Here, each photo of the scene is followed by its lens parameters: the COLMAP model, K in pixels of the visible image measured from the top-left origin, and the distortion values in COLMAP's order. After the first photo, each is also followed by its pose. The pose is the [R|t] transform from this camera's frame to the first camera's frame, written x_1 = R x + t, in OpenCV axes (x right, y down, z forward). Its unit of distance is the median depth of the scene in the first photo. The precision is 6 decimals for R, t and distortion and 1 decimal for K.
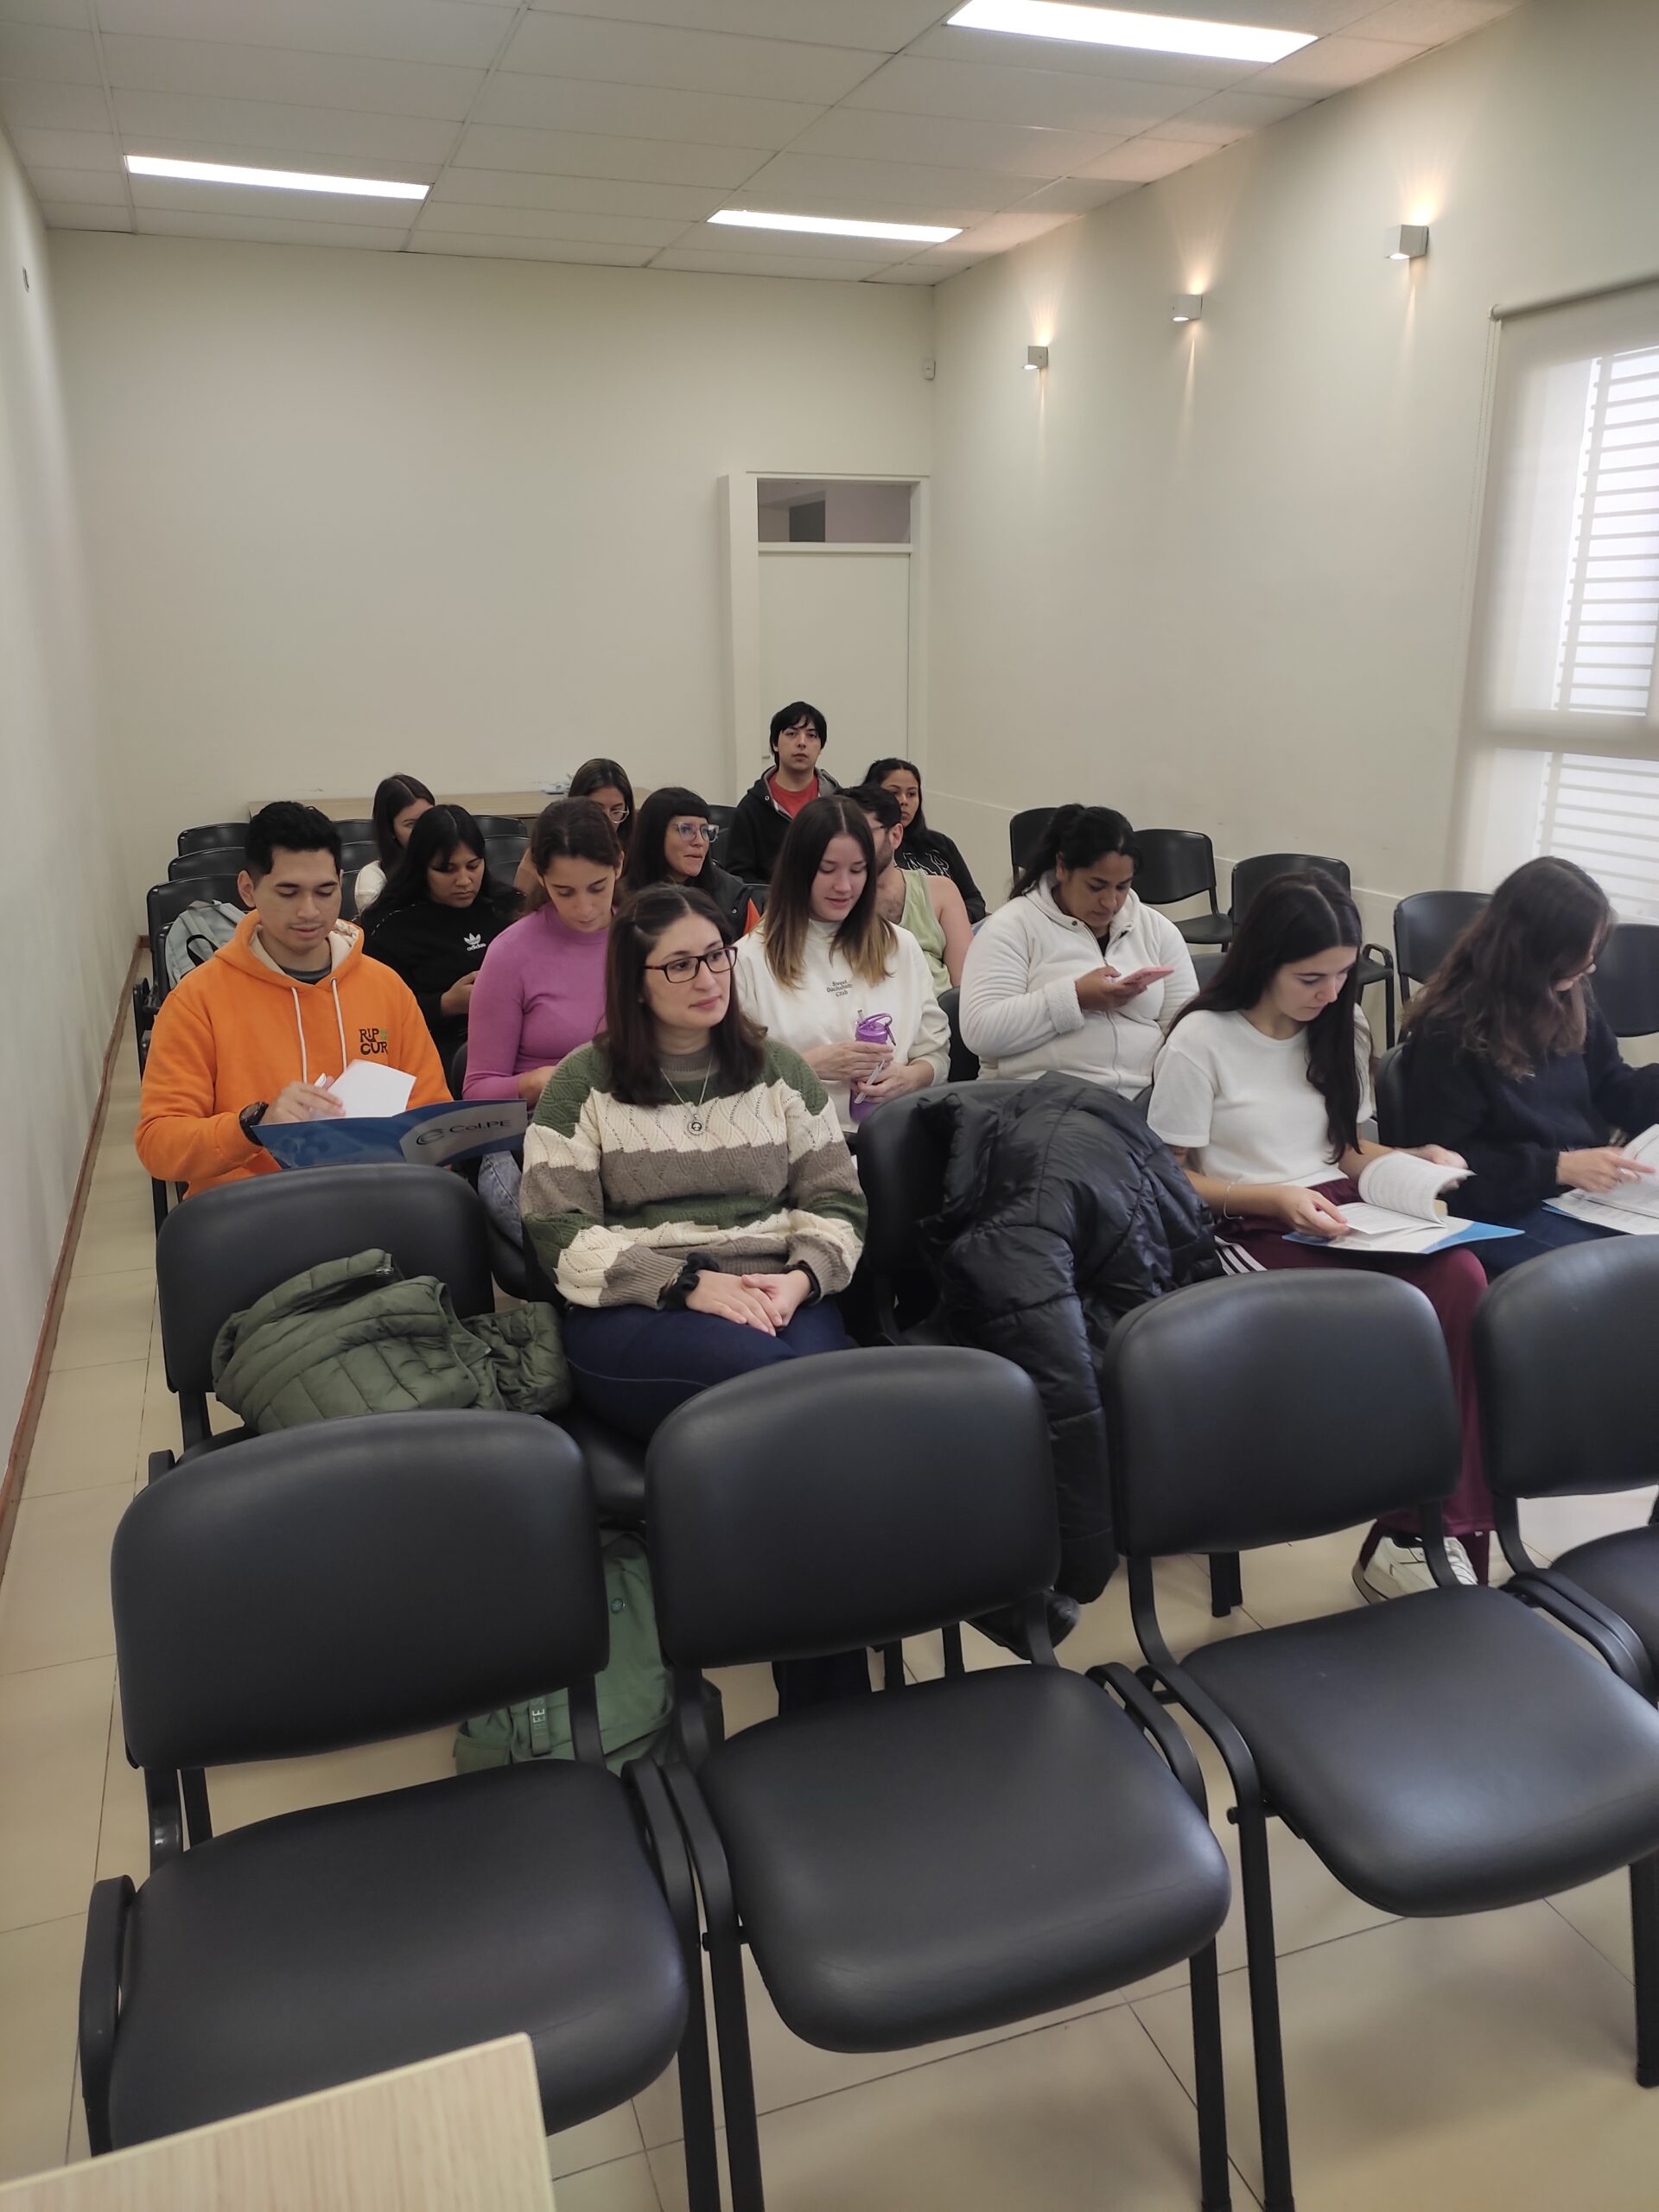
lens RADIAL K [[1675.5, 0, 829.5], [0, 1675.5, 1106.0], [0, 0, 1]] dist [0.008779, -0.004427]
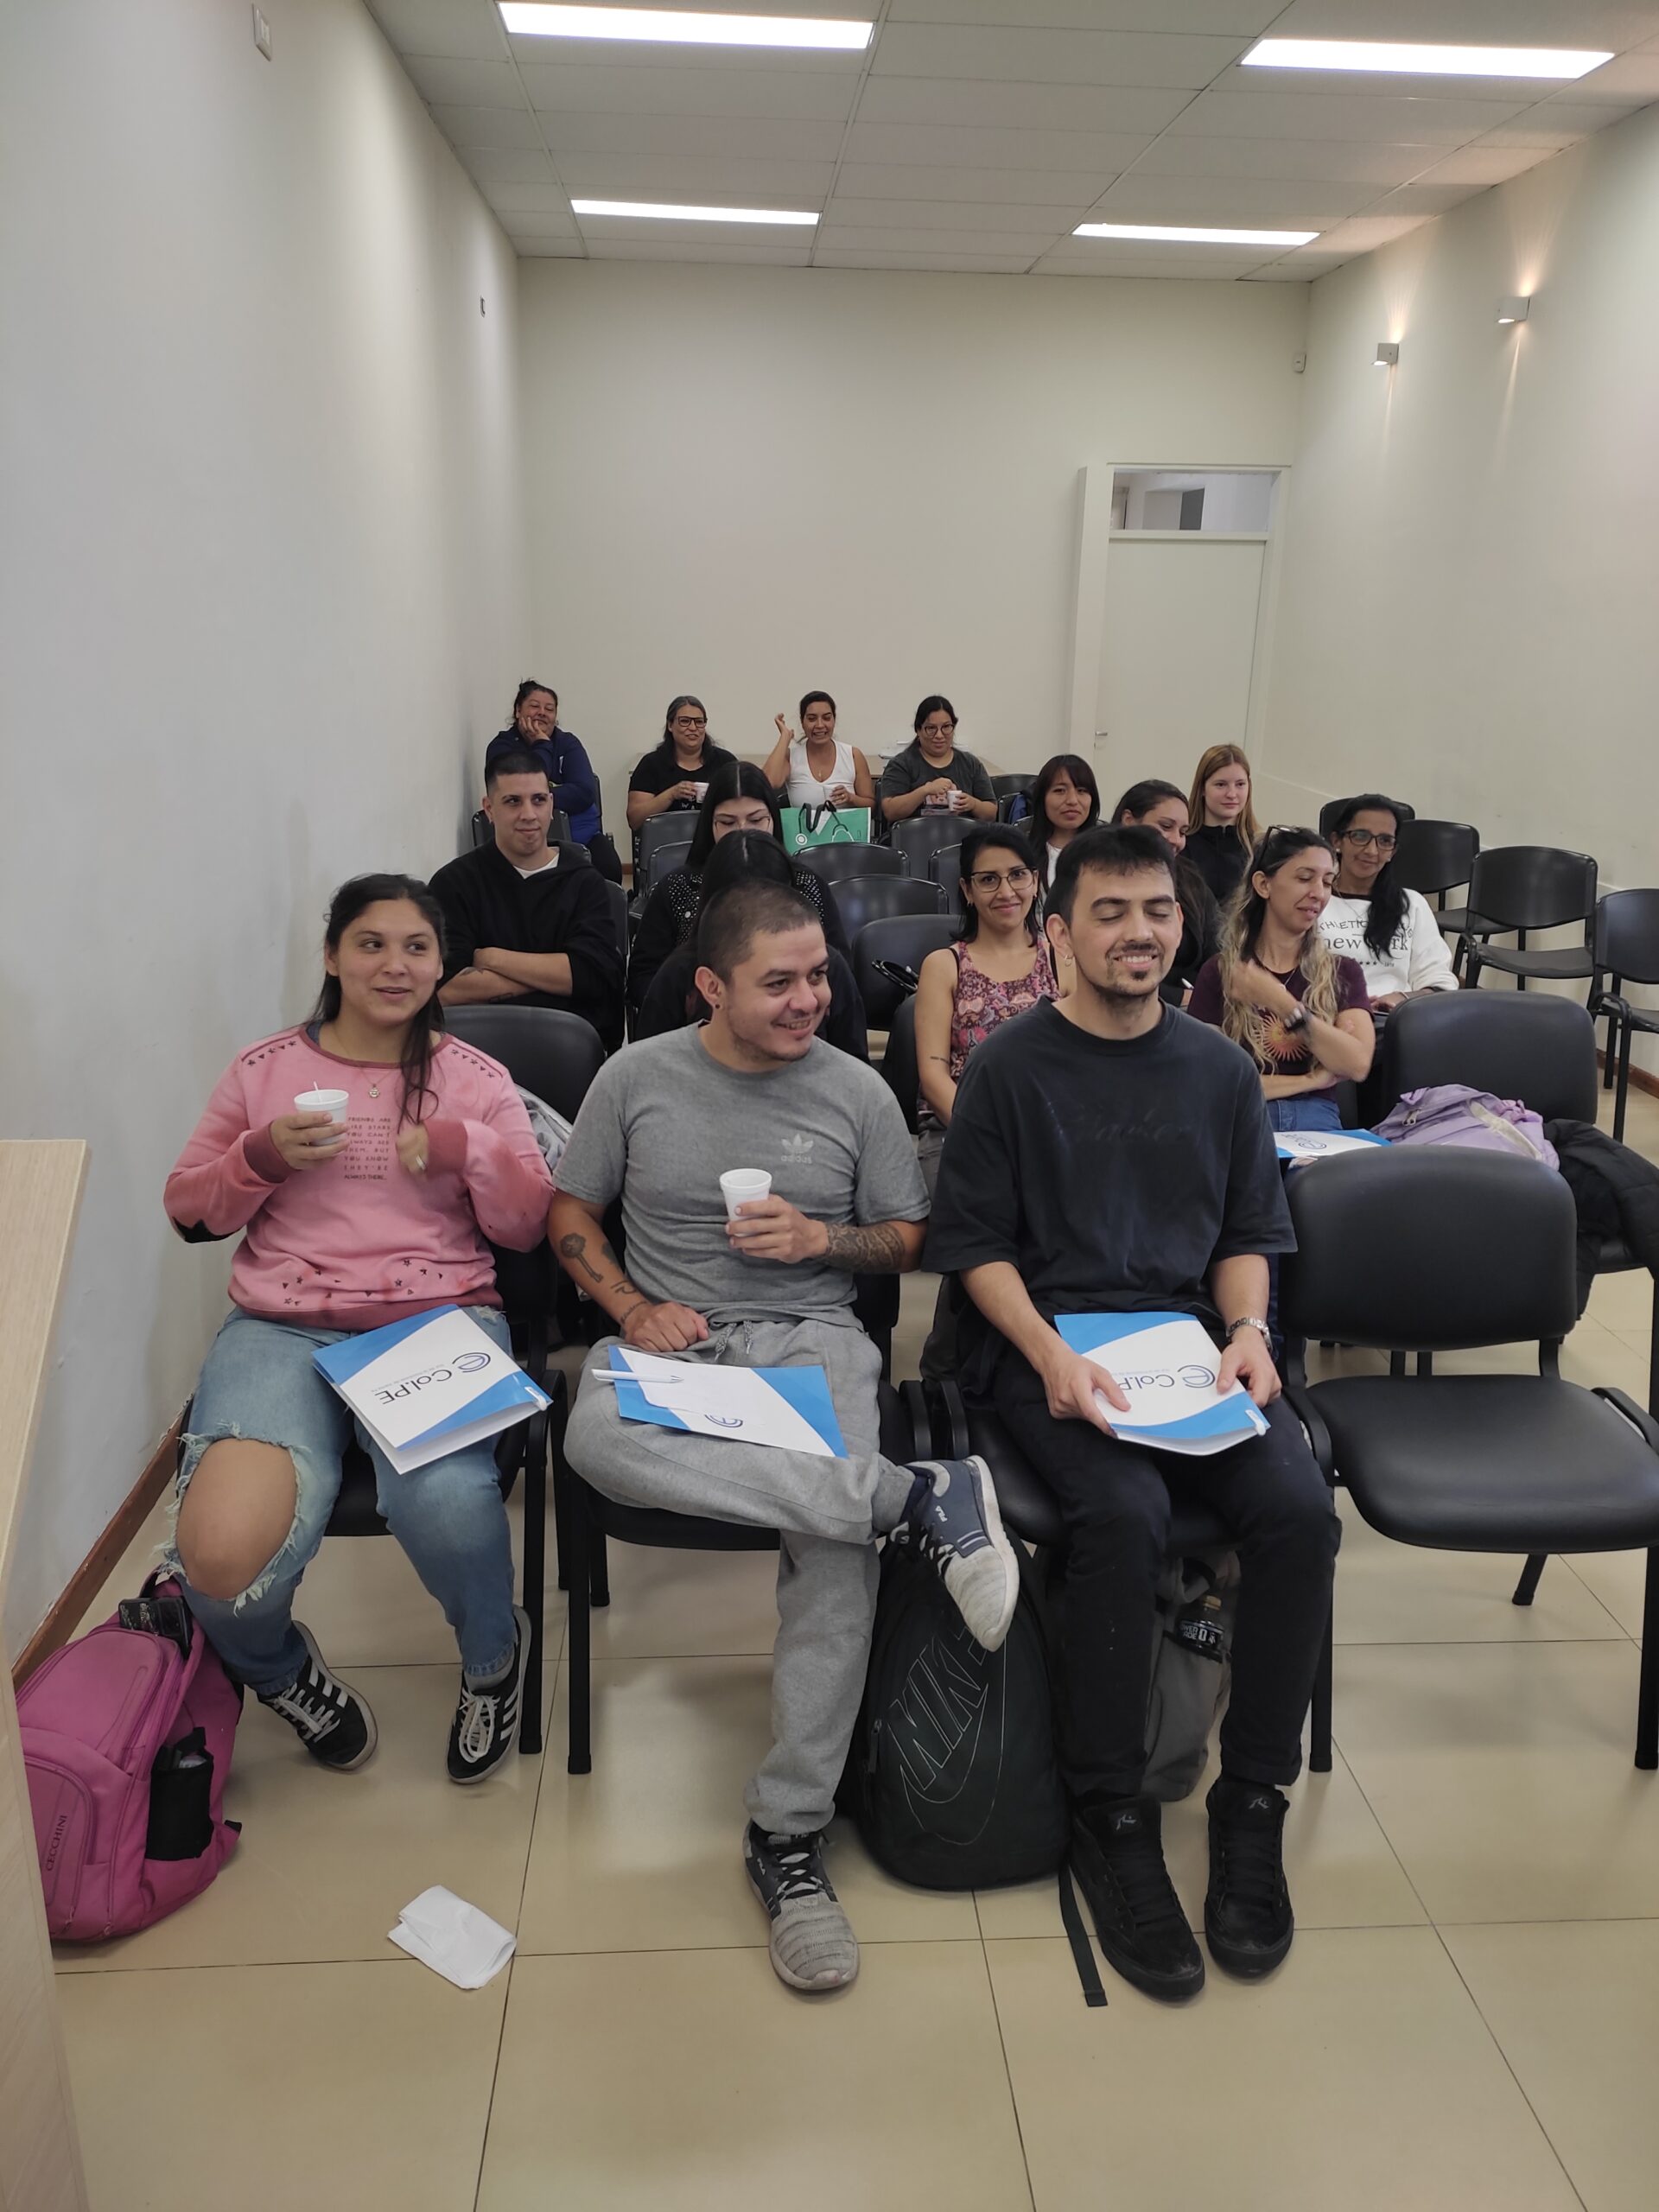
lens RADIAL K [[1636.5, 0, 829.5], [0, 1636.5, 1106.0], [0, 0, 1]] dist [0.052468, -0.045778]
pose [[0.958716, 0.111251, -0.261701, 0.127771], [-0.105316, 0.993764, 0.036638, 0.015735], [0.264145, -0.007564, 0.964453, -0.090868]]
